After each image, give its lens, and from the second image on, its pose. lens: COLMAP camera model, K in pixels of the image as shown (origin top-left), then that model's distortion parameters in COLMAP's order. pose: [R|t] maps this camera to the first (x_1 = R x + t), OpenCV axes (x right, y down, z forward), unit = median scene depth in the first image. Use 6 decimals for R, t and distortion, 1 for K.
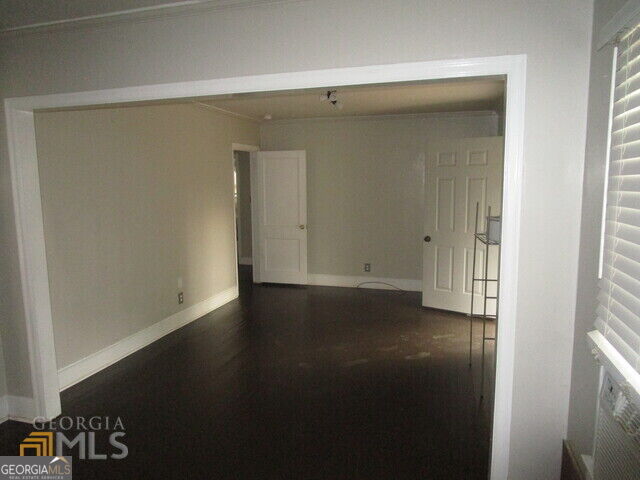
lens RADIAL K [[452.6, 0, 320.0], [0, 452.6, 240.0], [0, 0, 1]] dist [-0.039422, 0.020829]
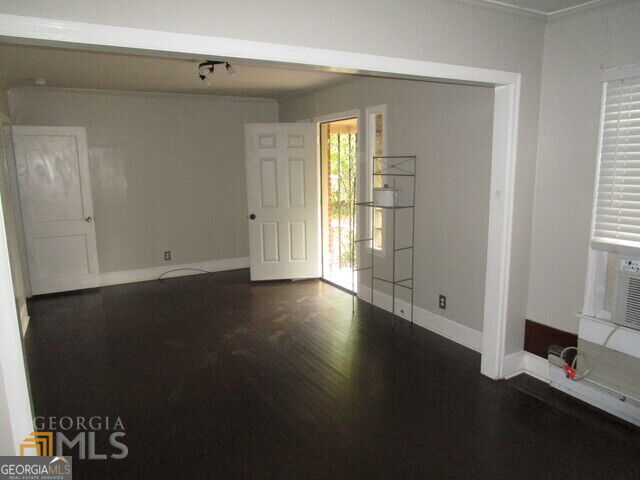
lens RADIAL K [[452.6, 0, 320.0], [0, 452.6, 240.0], [0, 0, 1]] dist [-0.039422, 0.020829]
pose [[0.697446, -0.124695, 0.705706, -0.393505], [0.101042, 0.992019, 0.075426, -0.012011], [-0.709479, 0.018701, 0.704479, 0.136392]]
